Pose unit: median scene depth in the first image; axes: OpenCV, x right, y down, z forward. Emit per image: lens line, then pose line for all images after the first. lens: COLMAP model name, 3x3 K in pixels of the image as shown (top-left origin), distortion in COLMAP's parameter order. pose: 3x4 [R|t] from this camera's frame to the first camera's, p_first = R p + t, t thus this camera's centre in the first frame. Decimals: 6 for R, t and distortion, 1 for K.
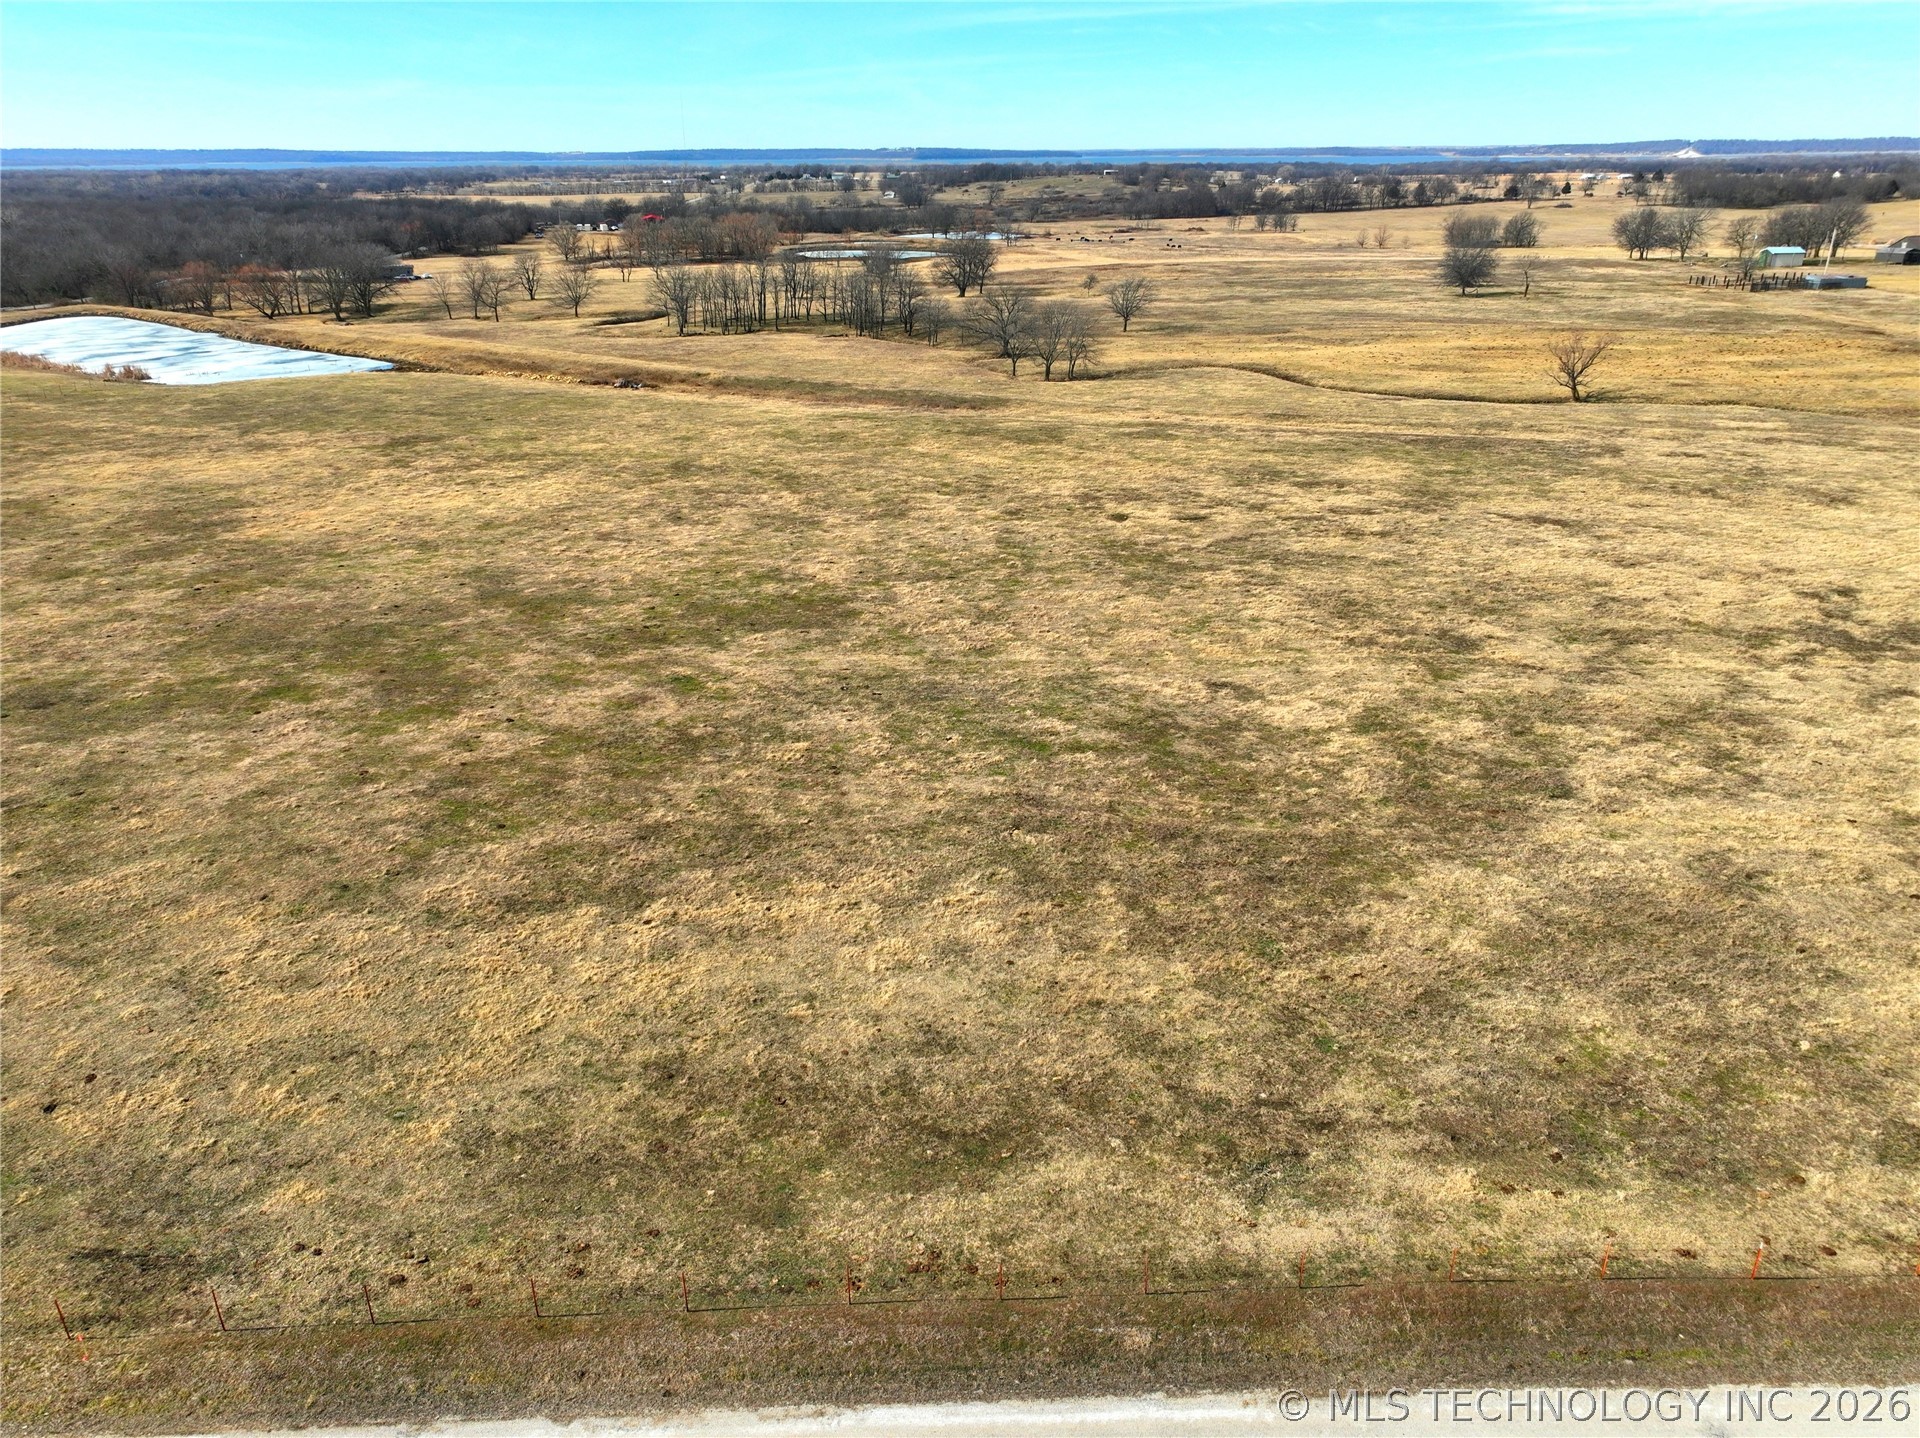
lens RADIAL K [[1339.5, 0, 963.5], [0, 1339.5, 740.7], [0, 0, 1]] dist [-0.001209, 0.018049]
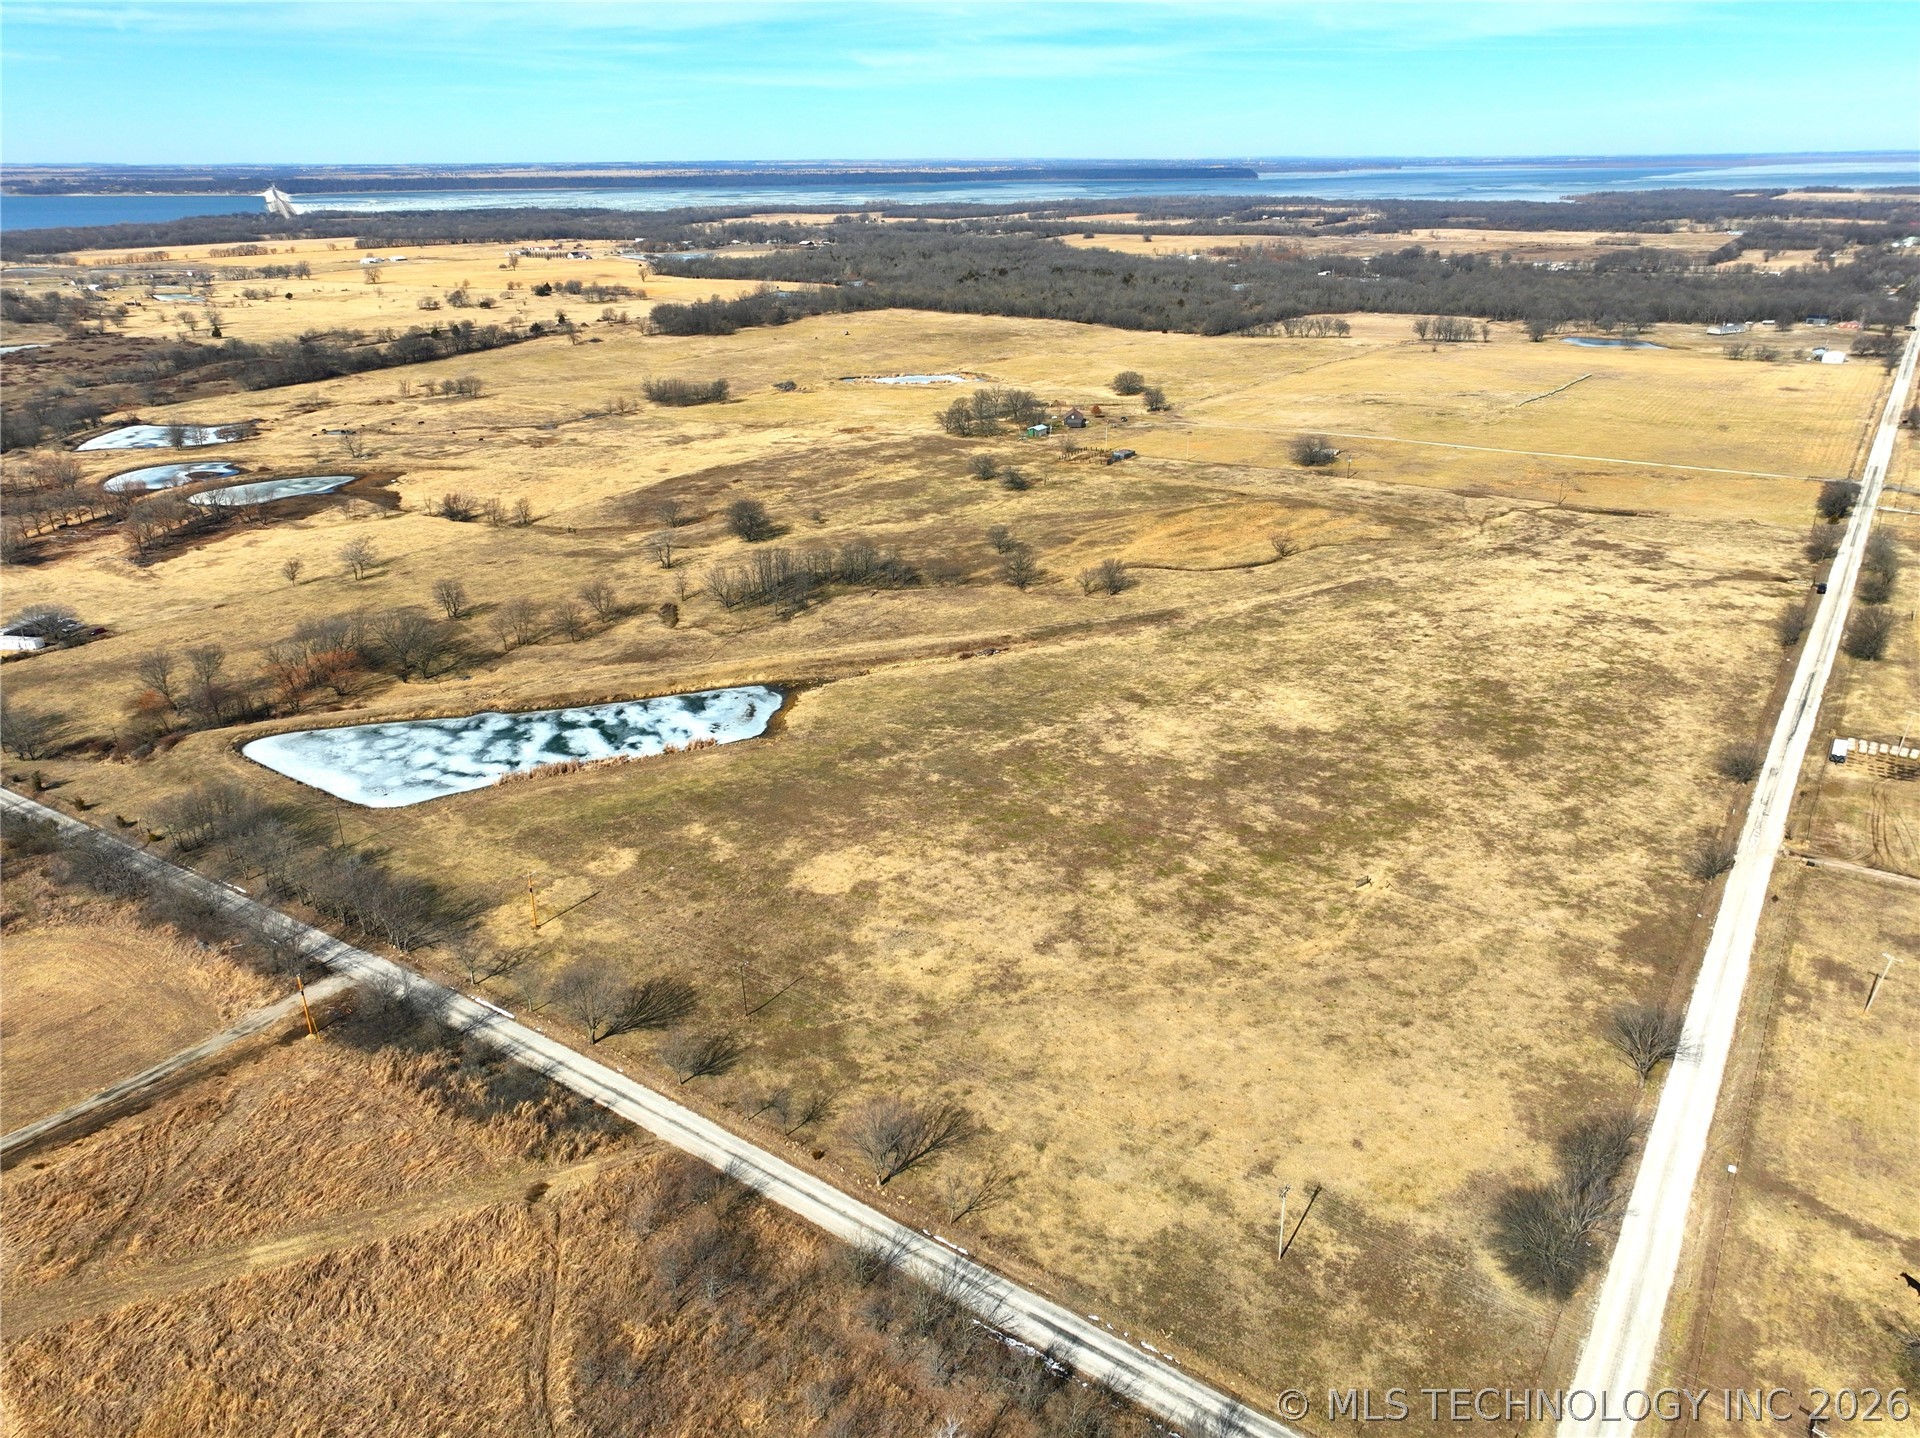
lens RADIAL K [[1349.1, 0, 960.0], [0, 1349.1, 719.0], [0, 0, 1]] dist [0.007504, -0.002348]
pose [[0.589438, -0.313210, 0.744622, -2.379934], [0.331804, 0.934301, 0.130341, -0.614766], [-0.736525, 0.170240, 0.654637, -0.240604]]
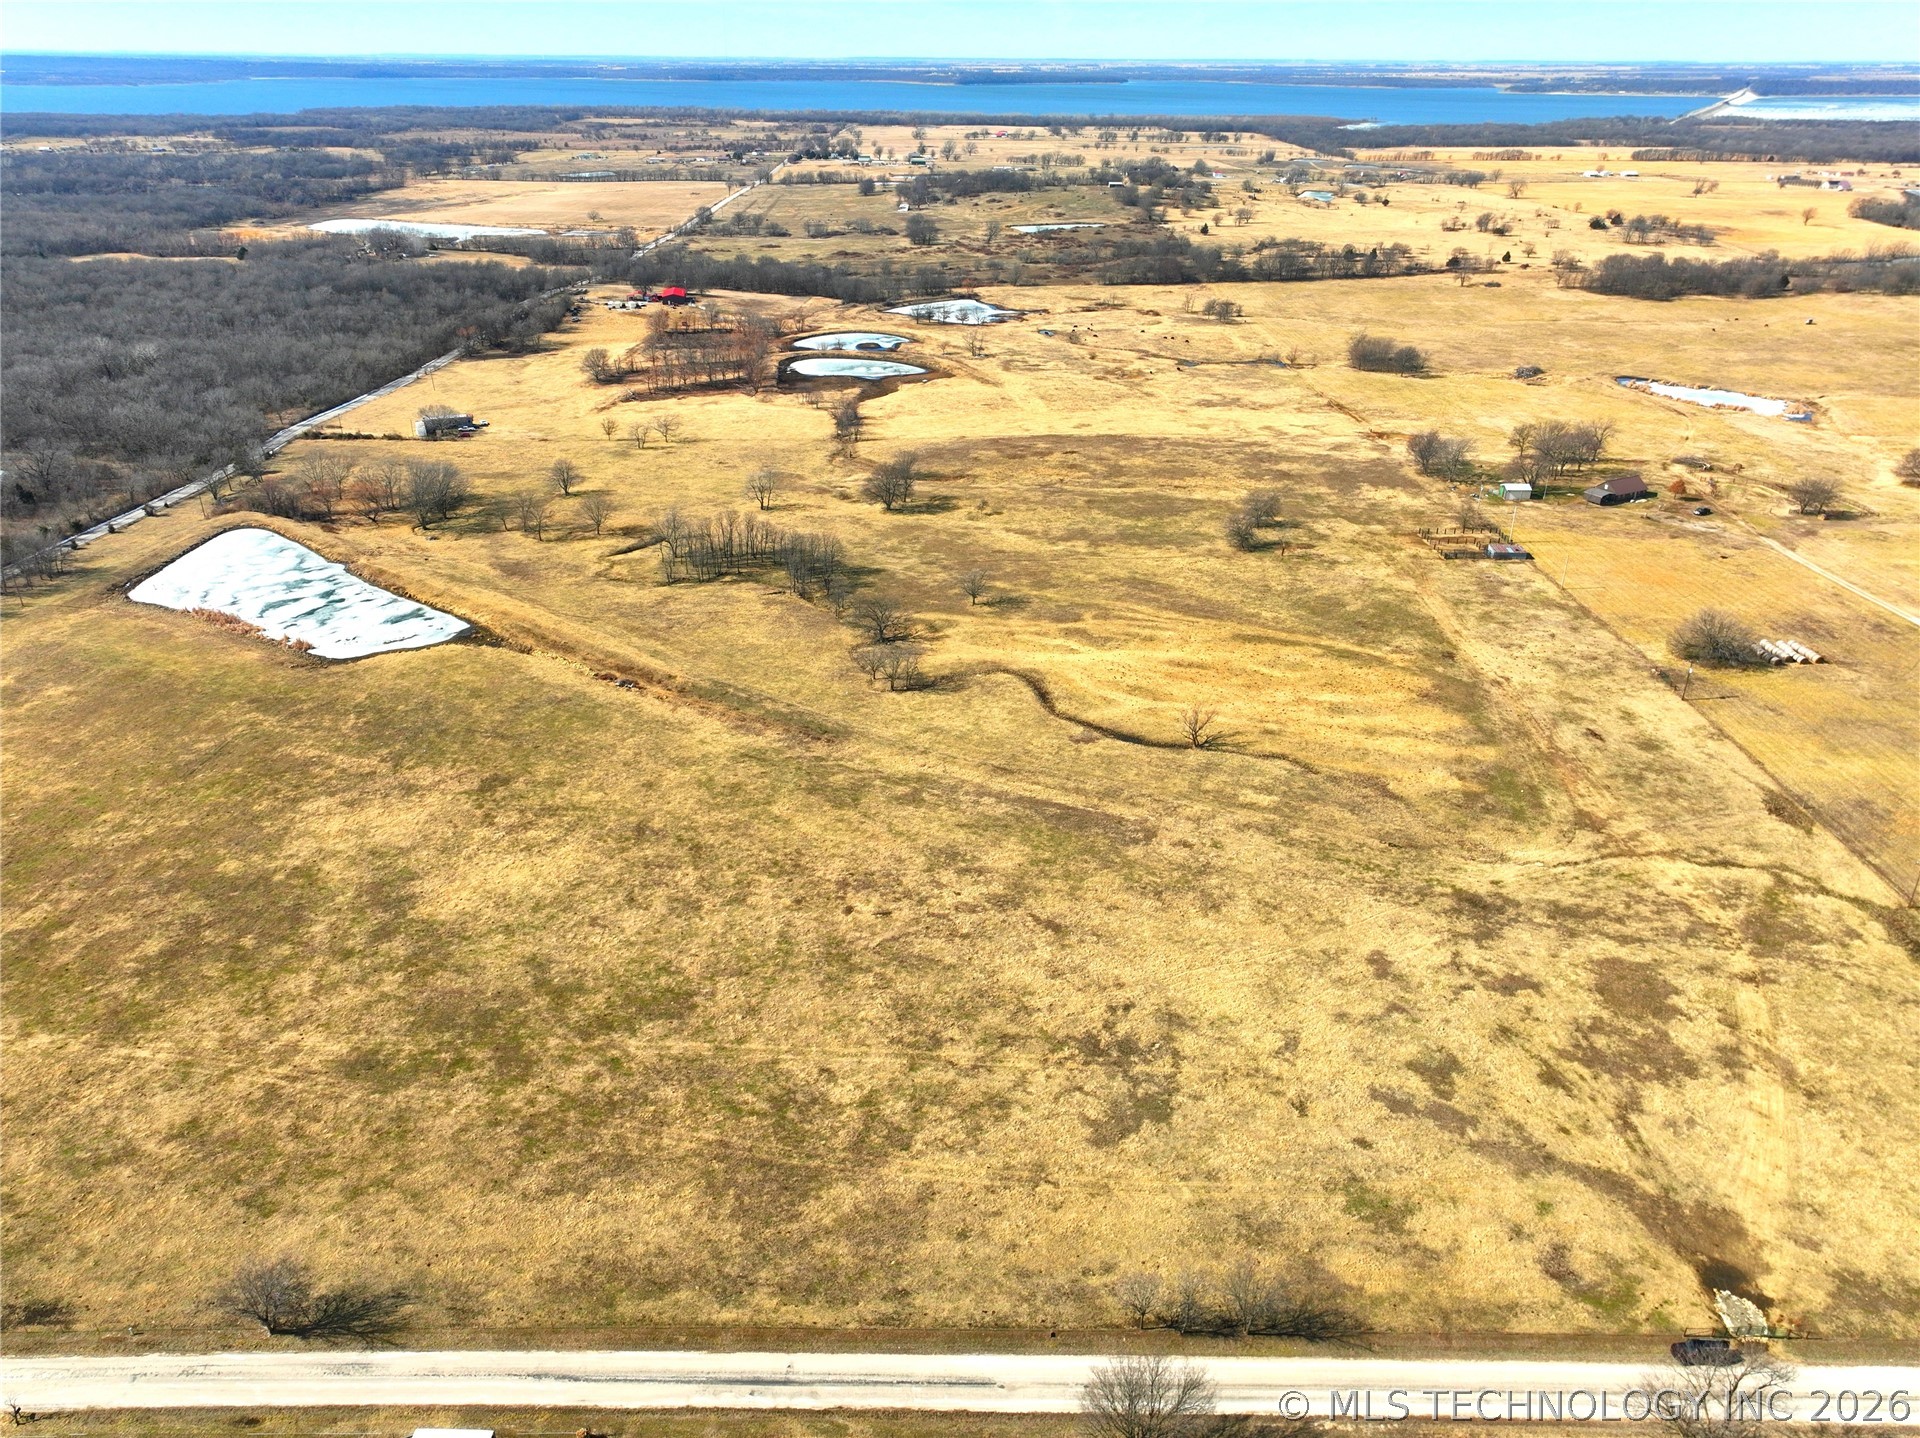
lens RADIAL K [[1349.1, 0, 960.0], [0, 1349.1, 719.0], [0, 0, 1]] dist [0.007504, -0.002348]
pose [[0.999316, 0.025016, -0.027229, 0.258102], [-0.023849, 0.998817, 0.042372, -0.423347], [0.028257, -0.041693, 0.998731, -0.784252]]
